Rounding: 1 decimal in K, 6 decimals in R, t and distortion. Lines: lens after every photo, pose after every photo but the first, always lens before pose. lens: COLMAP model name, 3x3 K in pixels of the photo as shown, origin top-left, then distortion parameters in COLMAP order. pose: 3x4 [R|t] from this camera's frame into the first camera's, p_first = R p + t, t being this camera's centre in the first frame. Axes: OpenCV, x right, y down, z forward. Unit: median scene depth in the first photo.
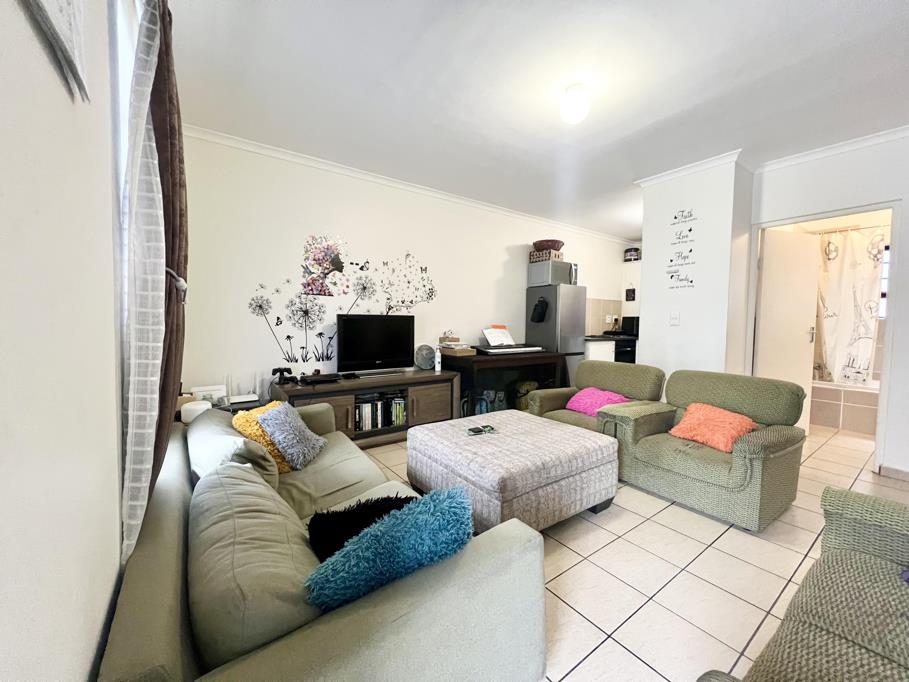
lens RADIAL K [[362.7, 0, 451.2], [0, 362.7, 340.3], [0, 0, 1]] dist [-0.001302, -0.000410]
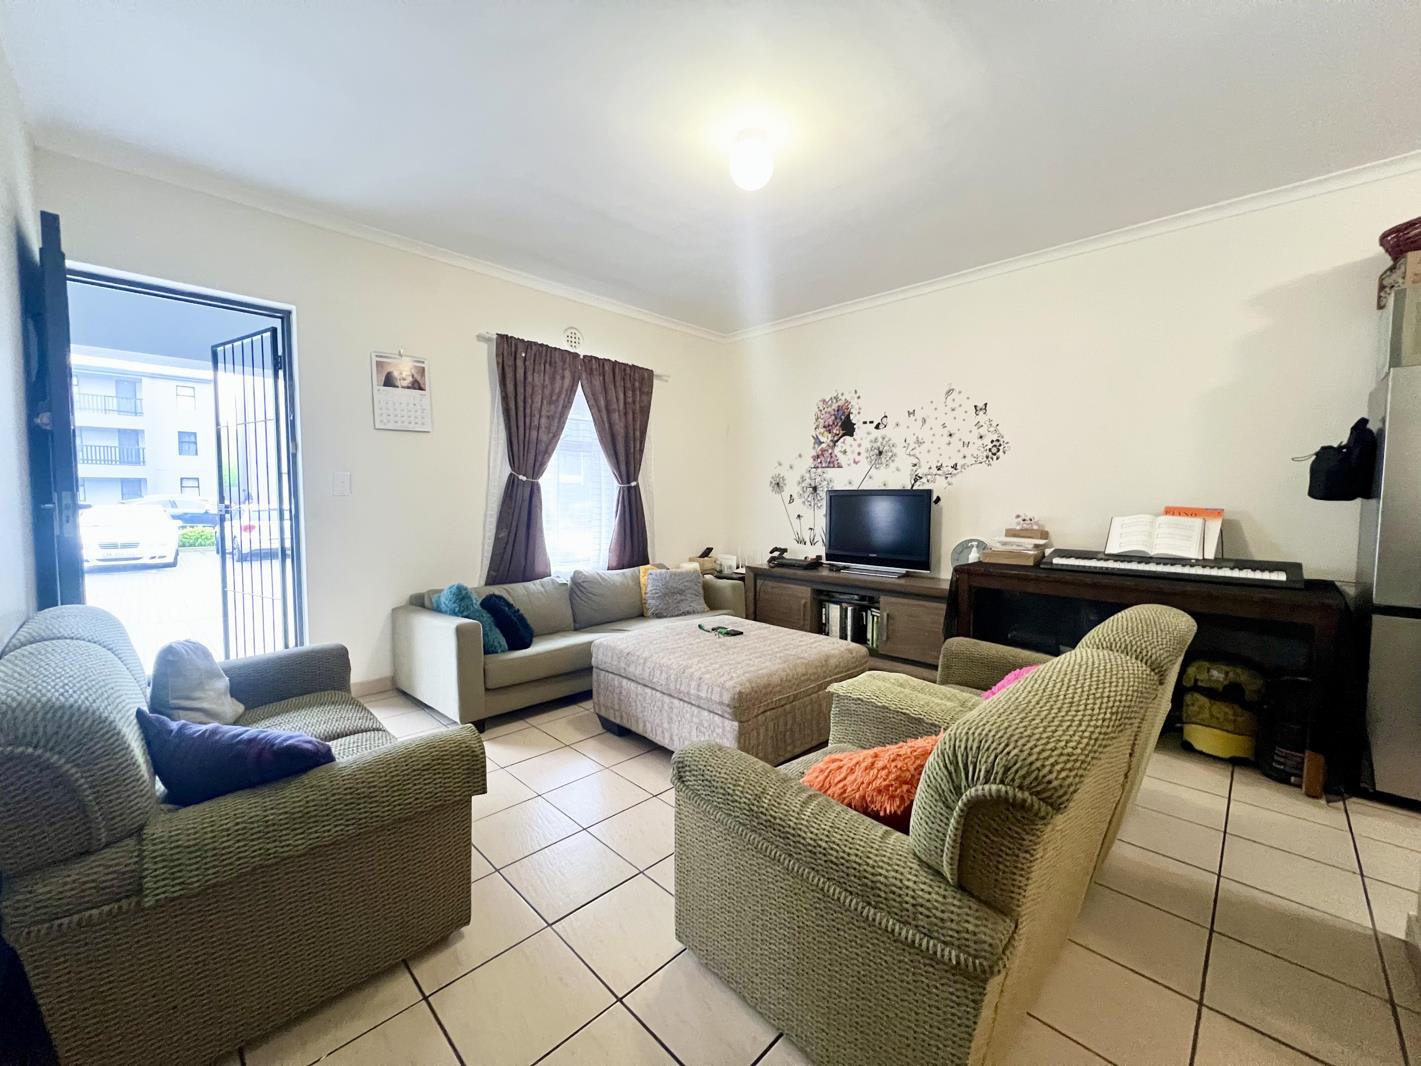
lens RADIAL K [[567.0, 0, 705.3], [0, 567.0, 531.9], [0, 0, 1]] dist [-0.001302, -0.000410]
pose [[0.156827, 0.049112, -0.986404, 0.890625], [-0.056166, 0.997590, 0.040739, -0.013745], [0.986028, 0.049014, 0.159207, 0.512967]]
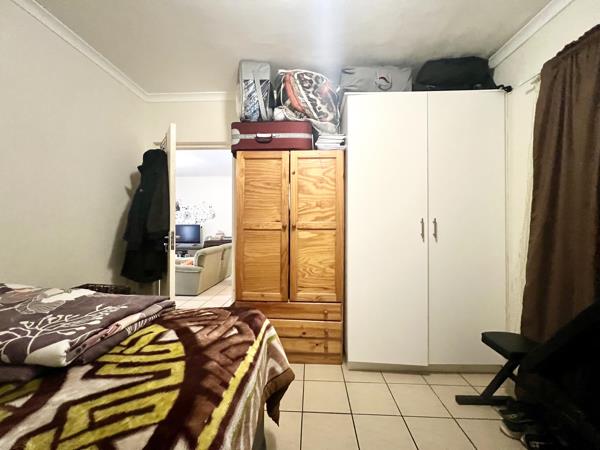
lens RADIAL K [[239.4, 0, 297.8], [0, 239.4, 224.5], [0, 0, 1]] dist [-0.001302, -0.000410]
pose [[0.783958, -0.021215, -0.620451, 1.735922], [-0.019792, 0.998054, -0.059134, 0.024415], [0.620498, 0.058638, 0.782012, 0.067562]]
